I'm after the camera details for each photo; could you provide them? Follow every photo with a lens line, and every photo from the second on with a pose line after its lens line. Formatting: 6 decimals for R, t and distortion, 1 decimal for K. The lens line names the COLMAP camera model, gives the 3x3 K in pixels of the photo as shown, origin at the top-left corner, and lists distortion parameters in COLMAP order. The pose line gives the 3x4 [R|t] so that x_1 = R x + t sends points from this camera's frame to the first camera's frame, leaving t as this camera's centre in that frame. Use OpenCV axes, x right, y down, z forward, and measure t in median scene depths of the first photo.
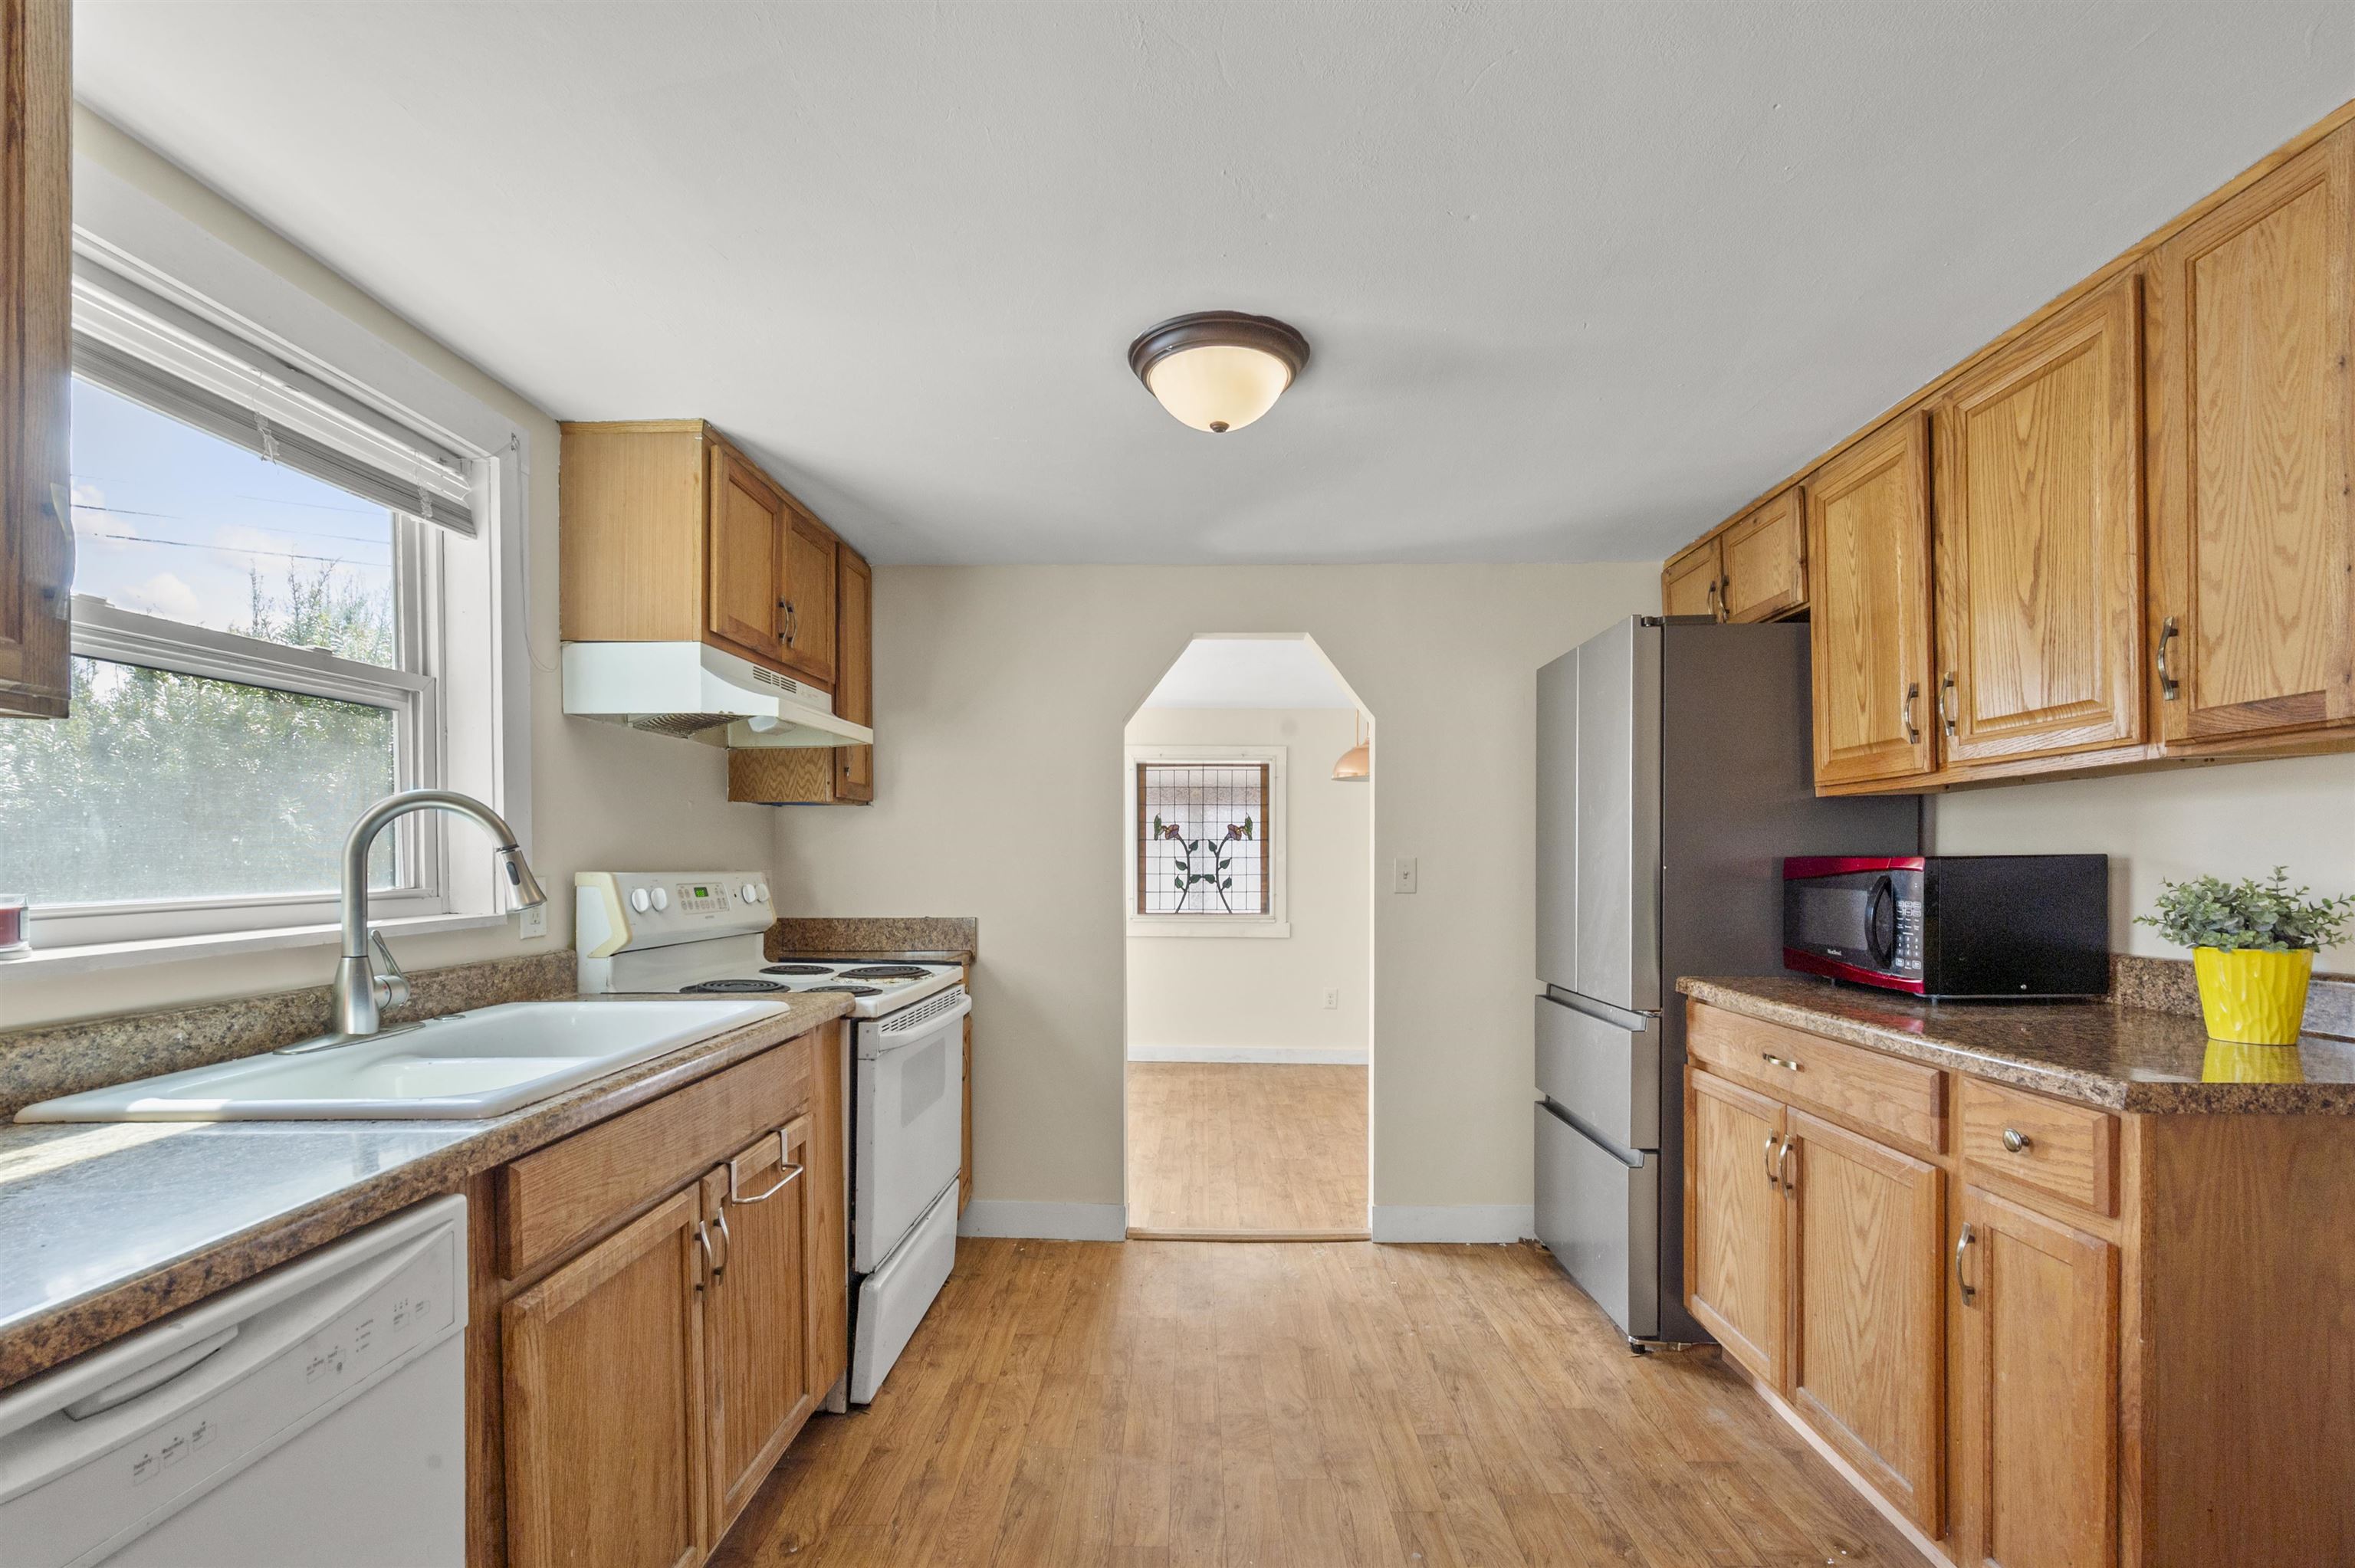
lens RADIAL K [[1031.8, 0, 1198.5], [0, 1031.8, 912.5], [0, 0, 1]] dist [0.000835, -0.000222]
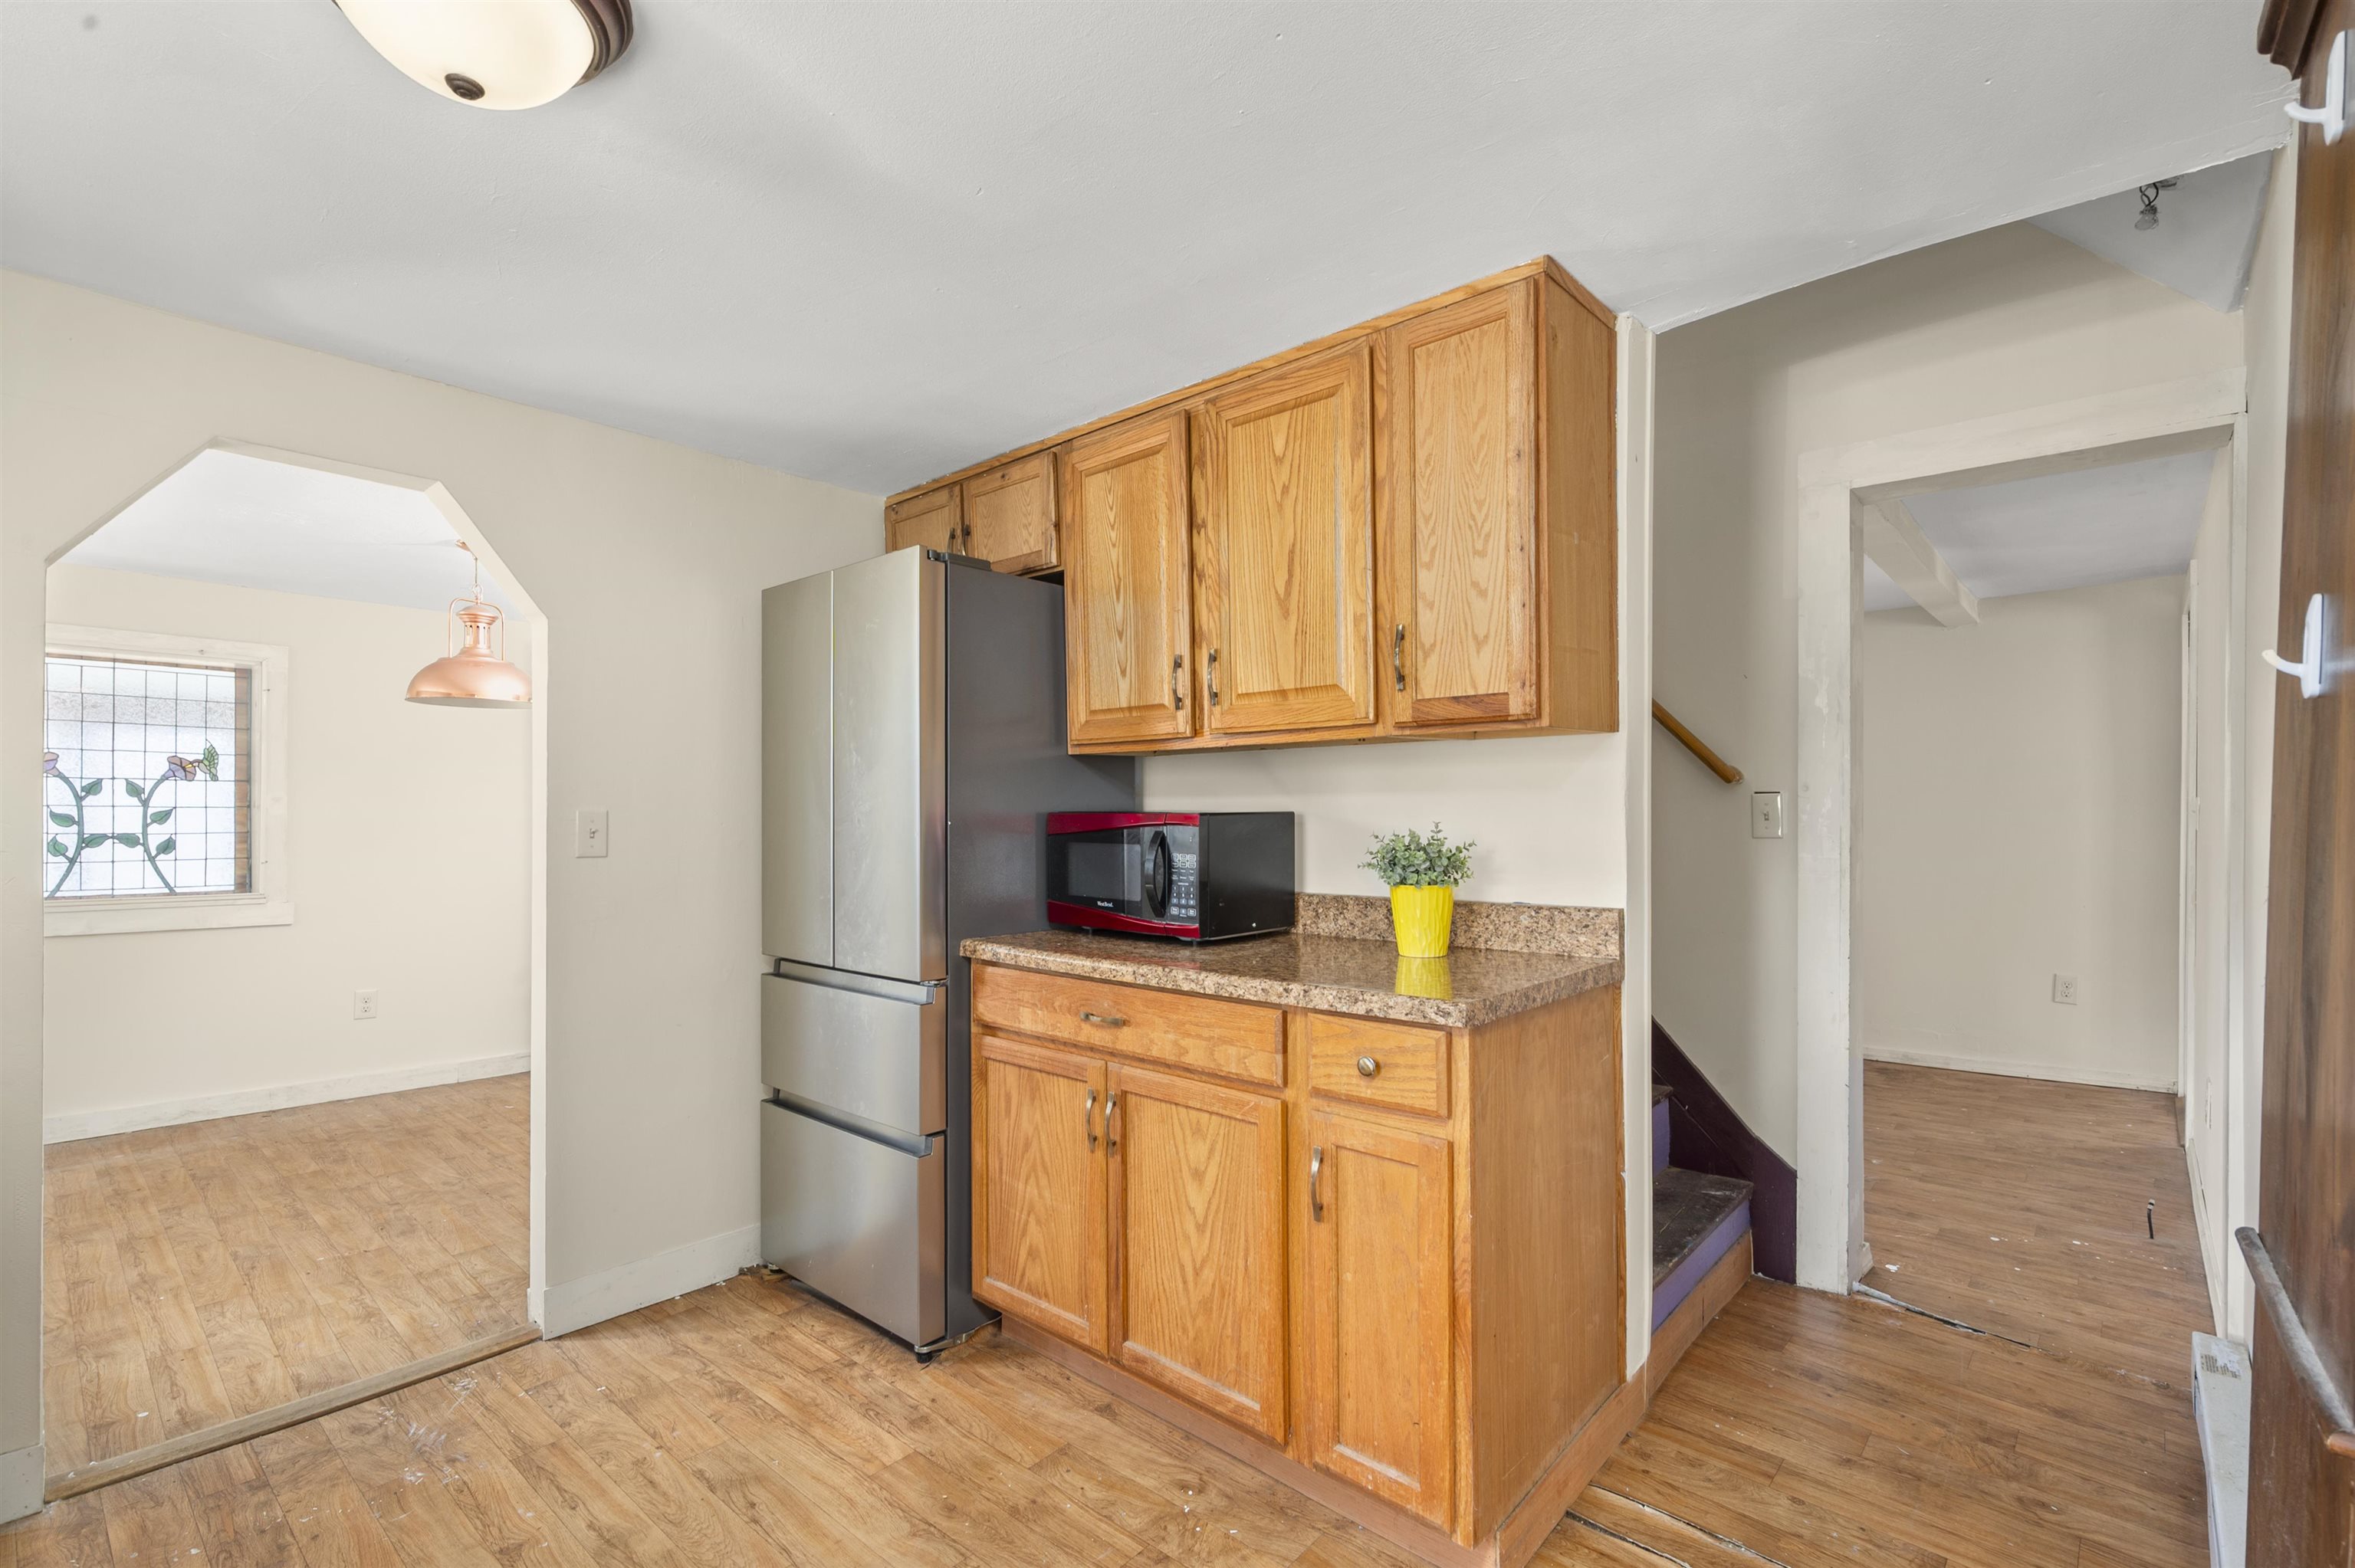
lens RADIAL K [[1047.4, 0, 1168.9], [0, 1047.4, 828.3], [0, 0, 1]] dist [-0.000175, -0.000436]
pose [[0.658335, -0.007694, 0.752686, -0.151807], [0.033968, 0.999233, -0.019496, -0.016882], [-0.751958, 0.038402, 0.658091, 0.282962]]
